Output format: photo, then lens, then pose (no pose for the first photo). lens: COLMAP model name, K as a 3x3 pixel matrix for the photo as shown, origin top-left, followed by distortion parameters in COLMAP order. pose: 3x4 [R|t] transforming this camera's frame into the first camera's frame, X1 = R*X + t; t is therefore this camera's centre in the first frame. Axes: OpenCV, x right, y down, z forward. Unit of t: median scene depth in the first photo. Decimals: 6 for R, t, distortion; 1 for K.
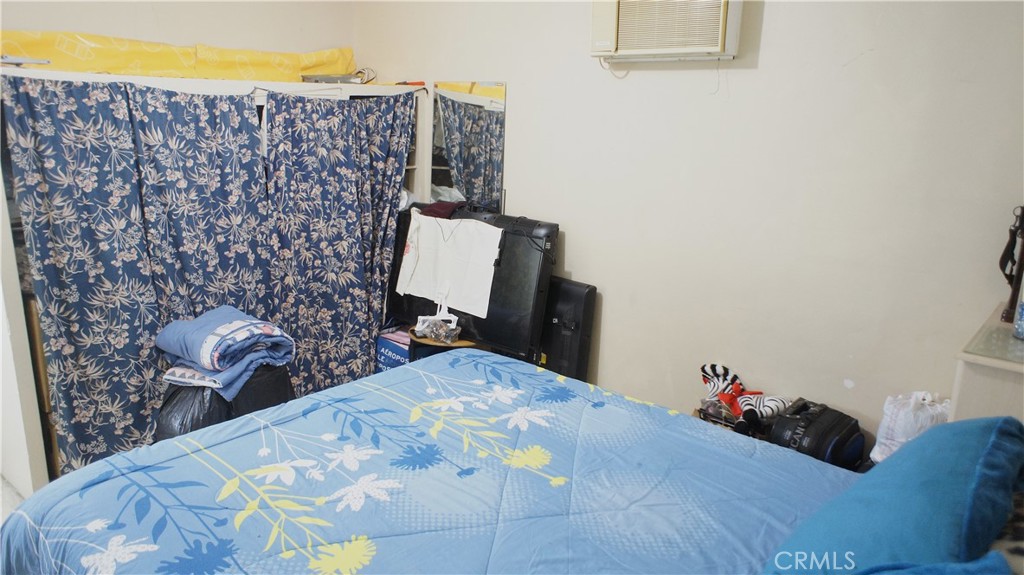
lens RADIAL K [[704.5, 0, 508.7], [0, 704.5, 288.5], [0, 0, 1]] dist [-0.018915, 0.032046]
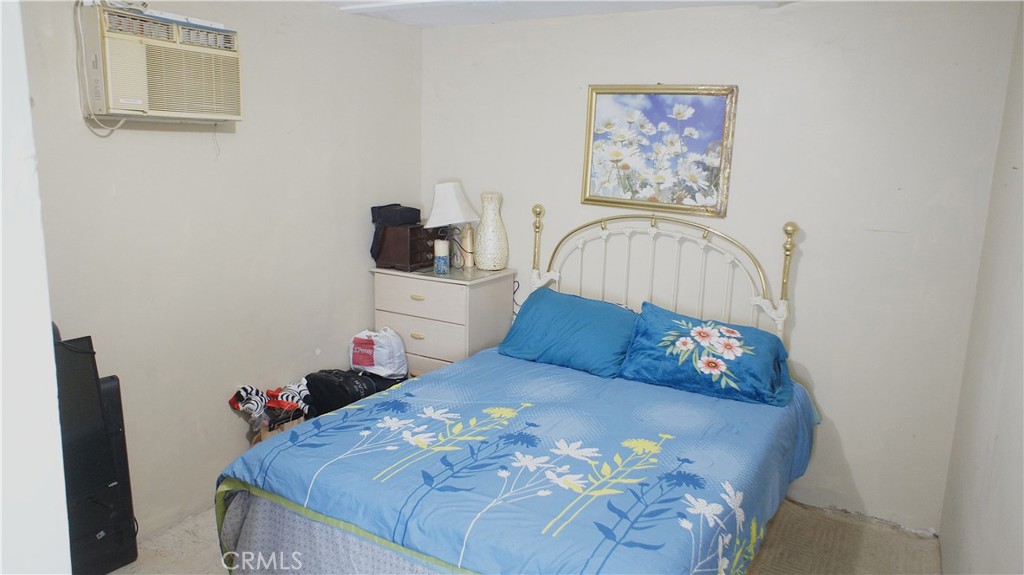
lens RADIAL K [[704.5, 0, 508.7], [0, 704.5, 284.8], [0, 0, 1]] dist [-0.018915, 0.032046]
pose [[-0.162014, -0.214628, 0.963165, -1.236839], [0.220498, 0.943507, 0.247338, -0.346714], [-0.961838, 0.252448, -0.105536, 0.981936]]
